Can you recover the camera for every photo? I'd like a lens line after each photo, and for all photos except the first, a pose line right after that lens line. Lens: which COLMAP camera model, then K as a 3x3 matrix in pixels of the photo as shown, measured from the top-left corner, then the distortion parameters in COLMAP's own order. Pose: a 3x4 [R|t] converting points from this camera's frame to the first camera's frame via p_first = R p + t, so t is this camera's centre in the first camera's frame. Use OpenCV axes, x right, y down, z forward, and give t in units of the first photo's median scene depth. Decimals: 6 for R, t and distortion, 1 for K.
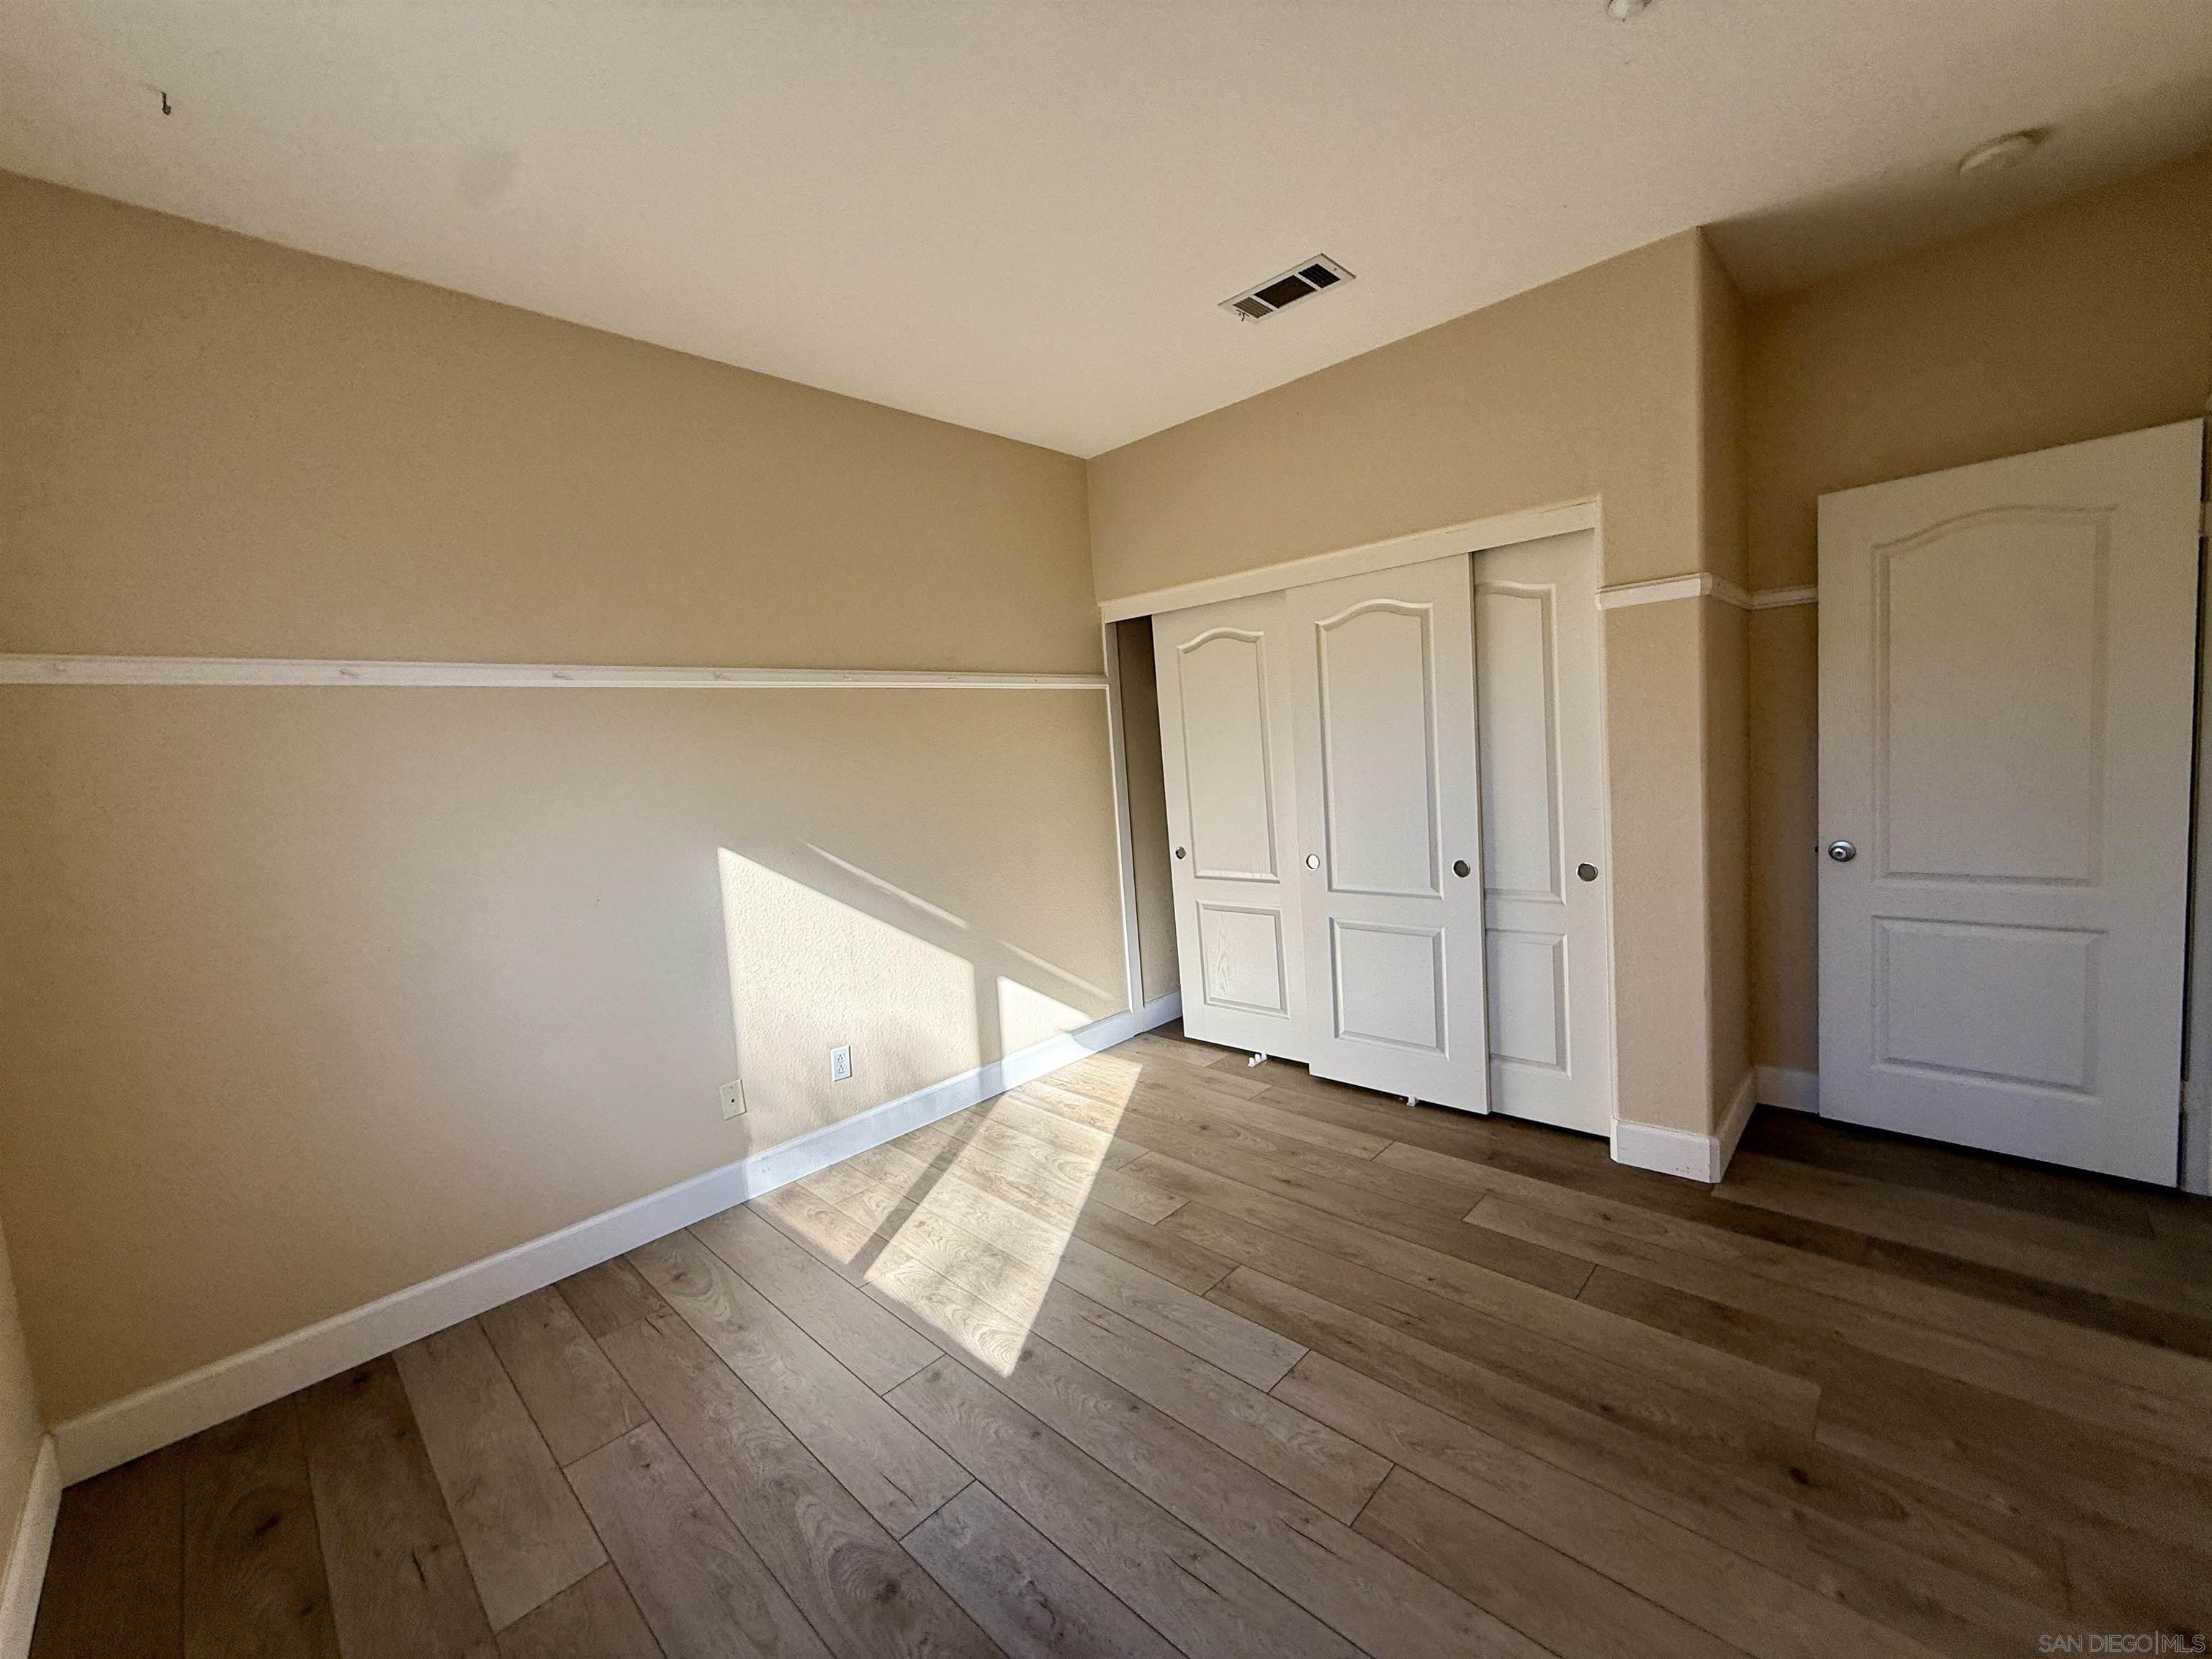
lens RADIAL K [[882.1, 0, 1099.6], [0, 882.1, 834.6], [0, 0, 1]] dist [-0.001046, 0.000343]
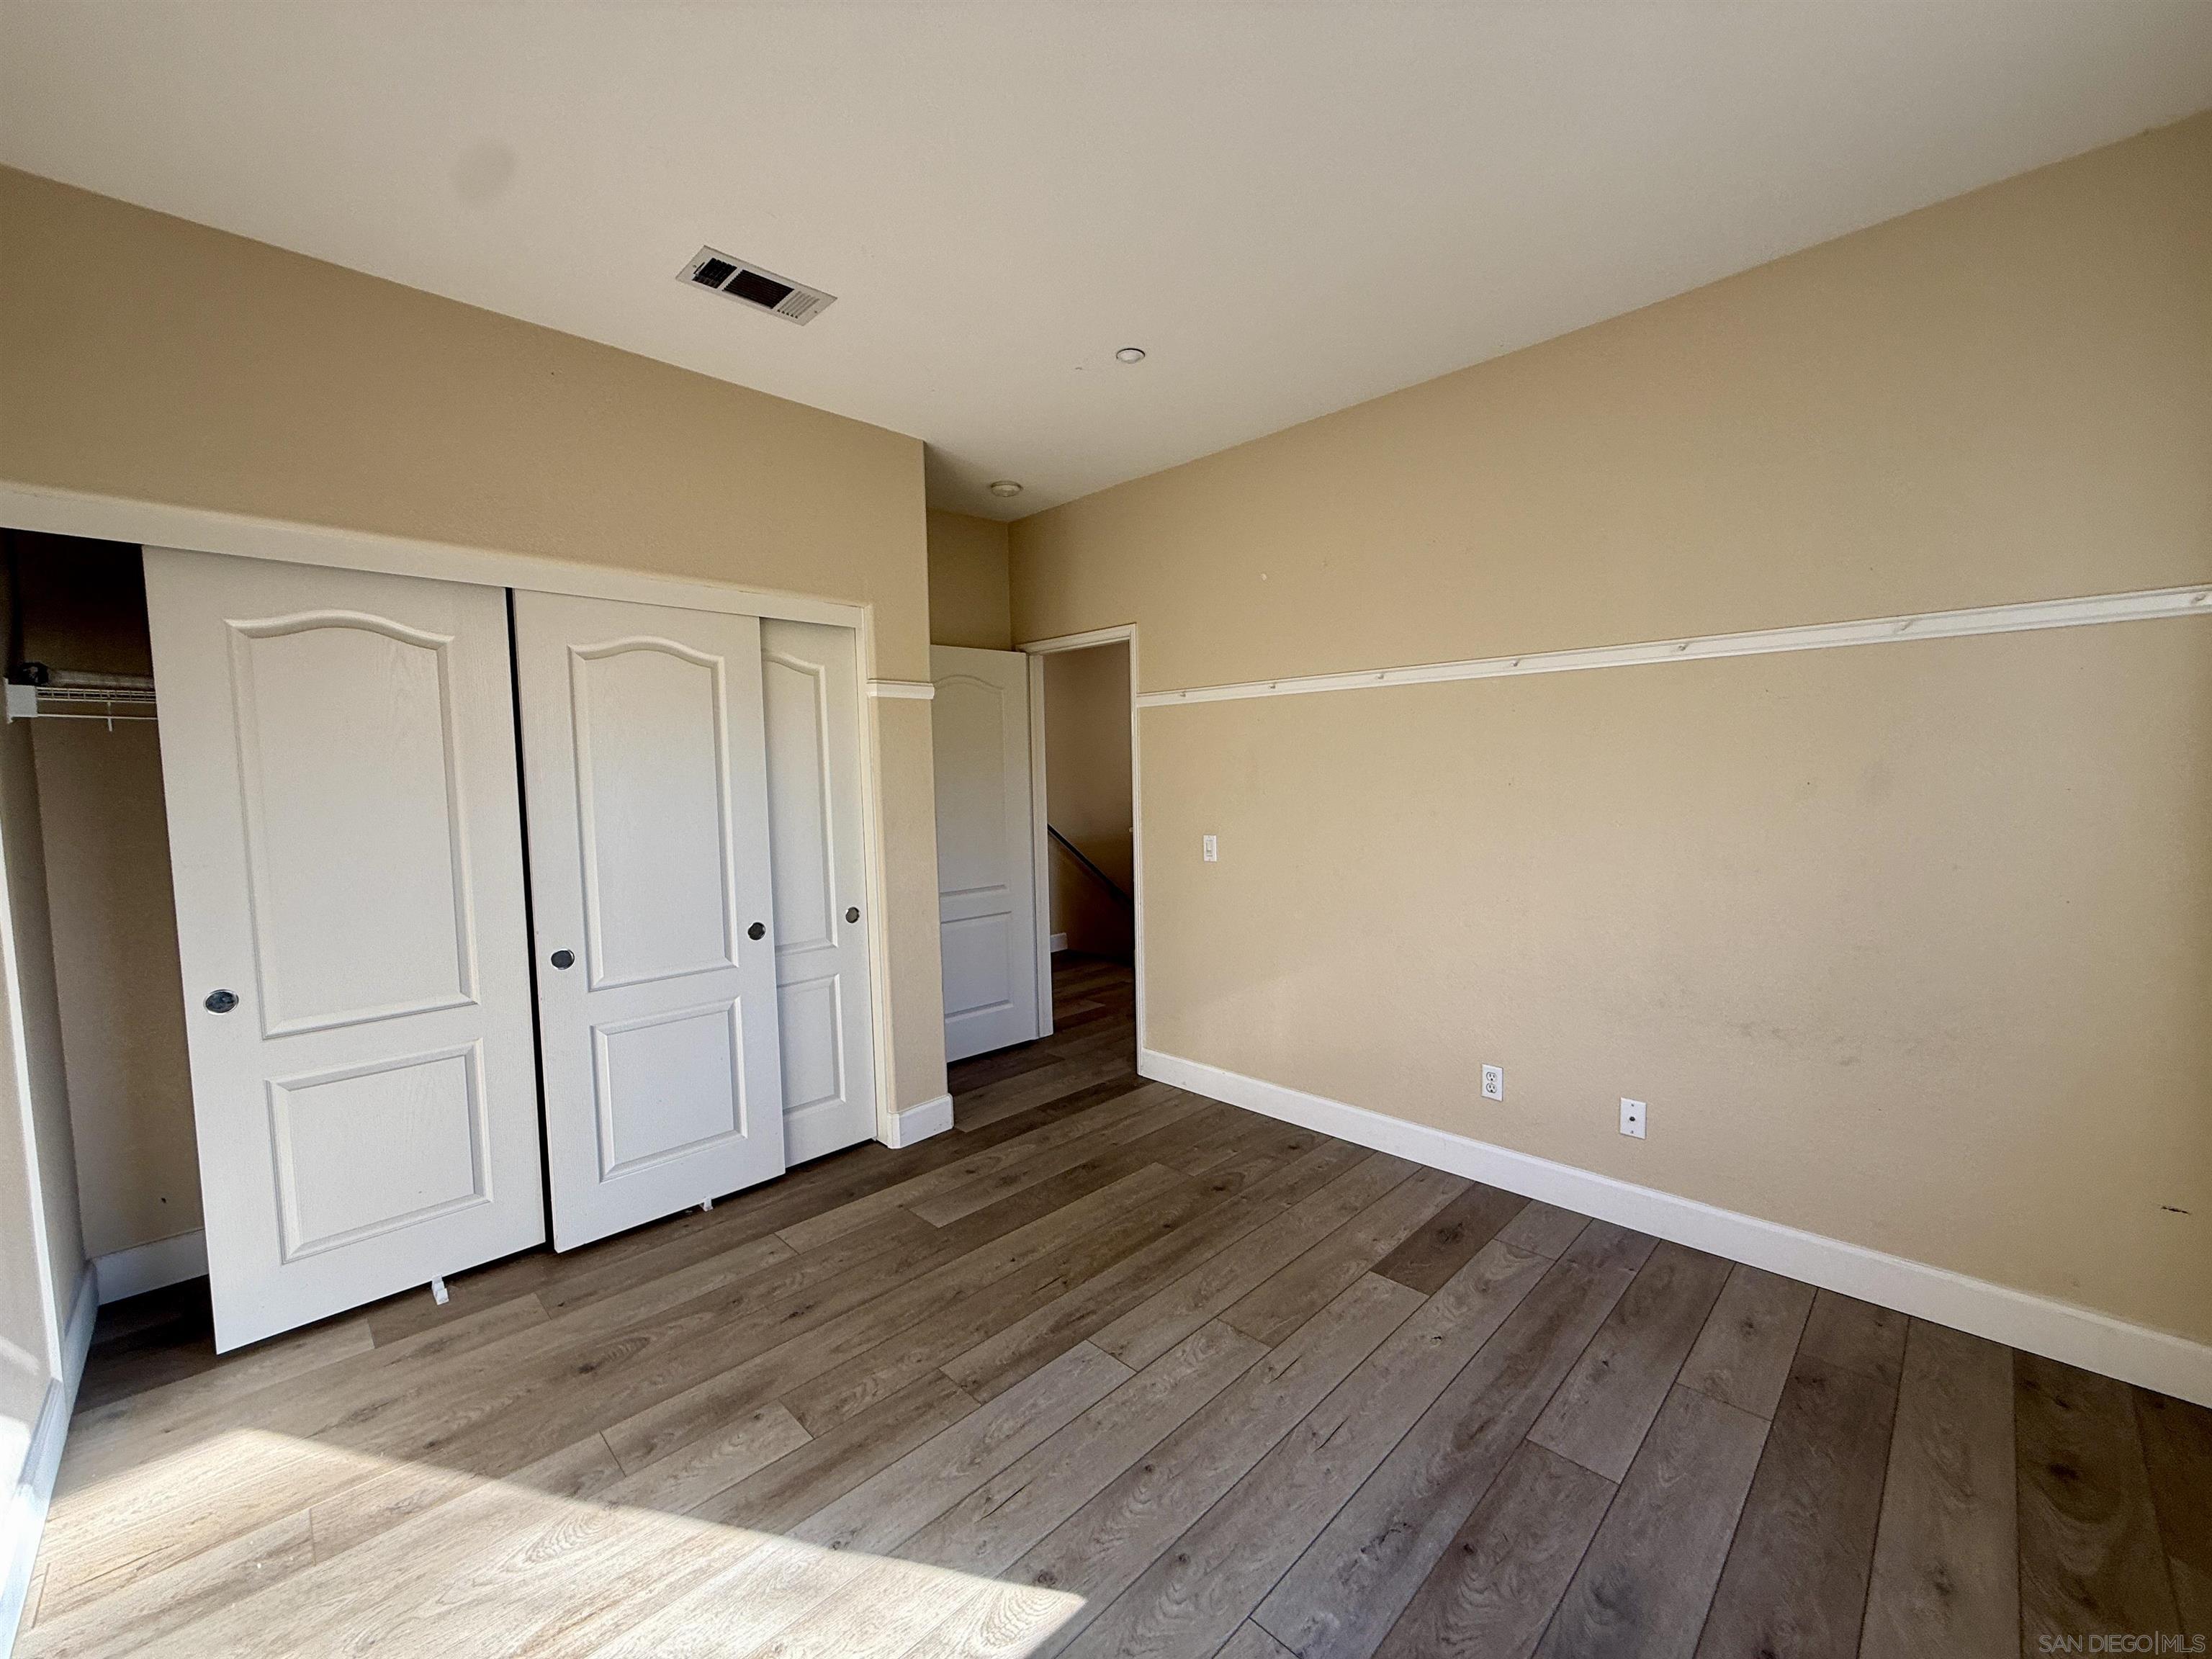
lens RADIAL K [[882.1, 0, 1105.1], [0, 882.1, 829.4], [0, 0, 1]] dist [-0.001046, 0.000343]
pose [[0.023316, 0.004600, 0.999718, -0.664574], [0.116983, 0.993107, -0.007297, -0.024507], [-0.992860, 0.117120, 0.022617, 0.684139]]
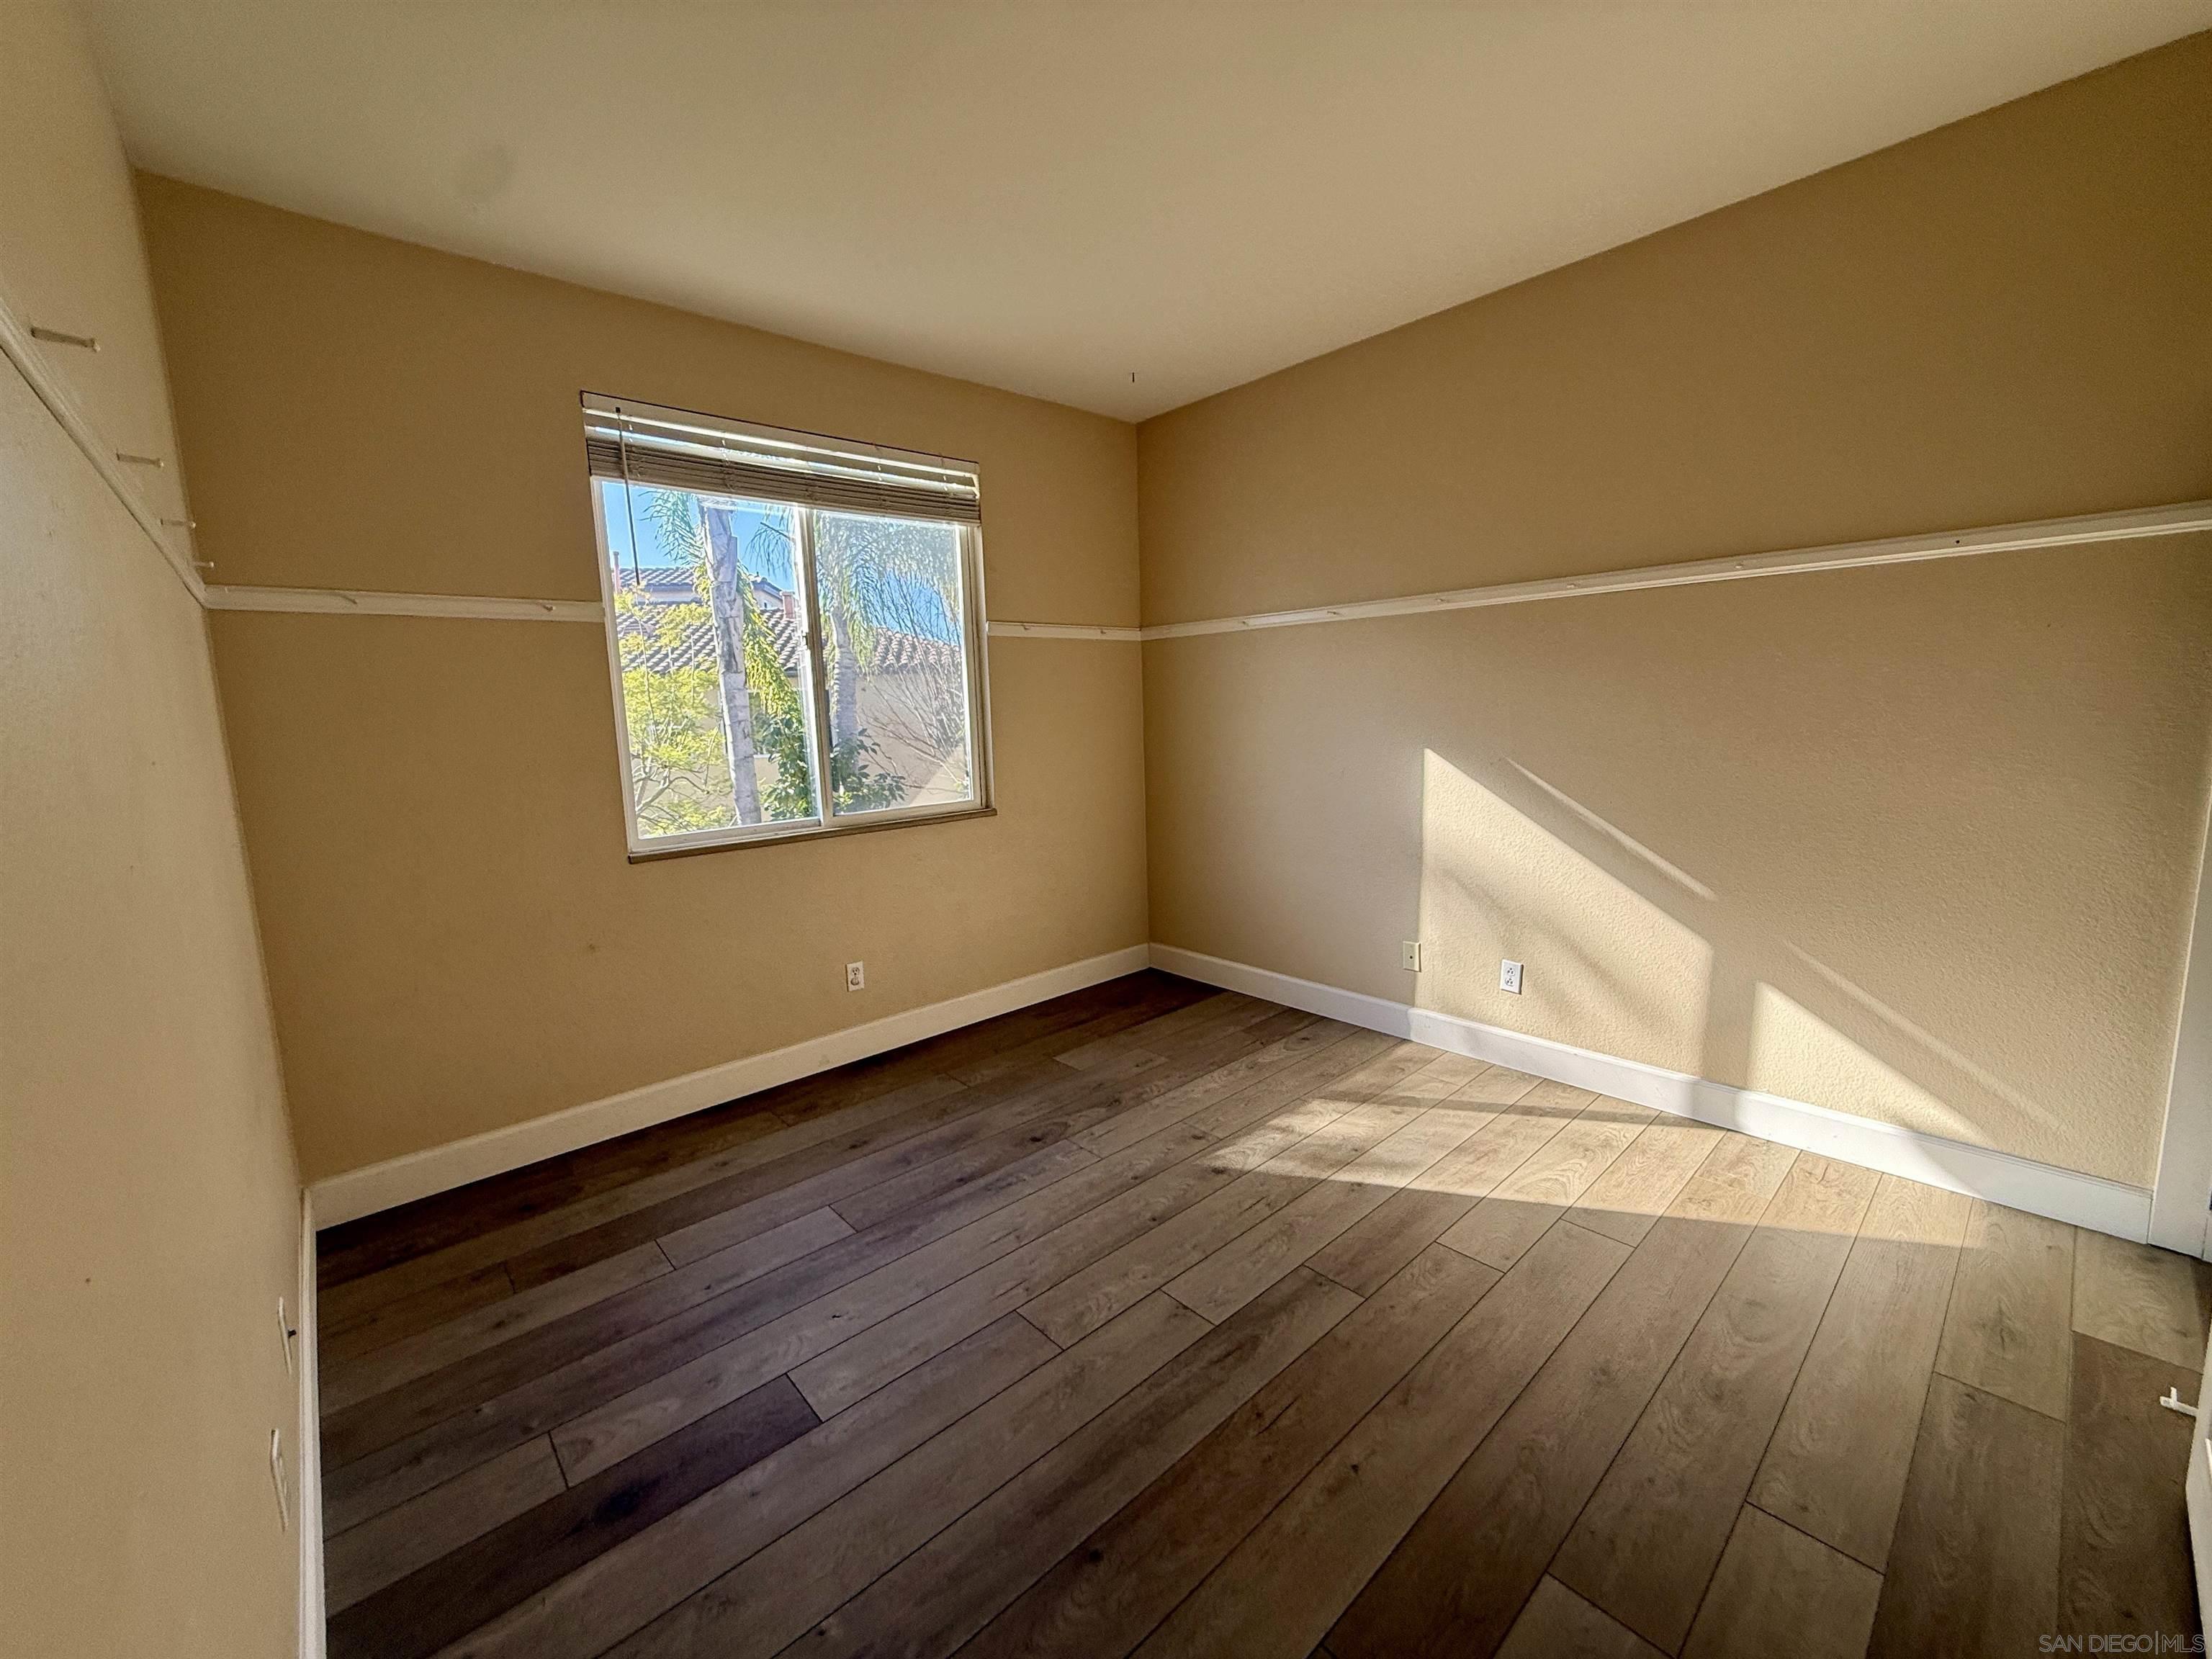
lens RADIAL K [[882.1, 0, 1101.9], [0, 882.1, 832.4], [0, 0, 1]] dist [-0.001046, 0.000343]
pose [[-0.068334, 0.214357, -0.974362, 0.840035], [-0.058244, 0.974122, 0.218389, -0.117364], [0.995961, 0.071674, -0.054081, 0.691778]]
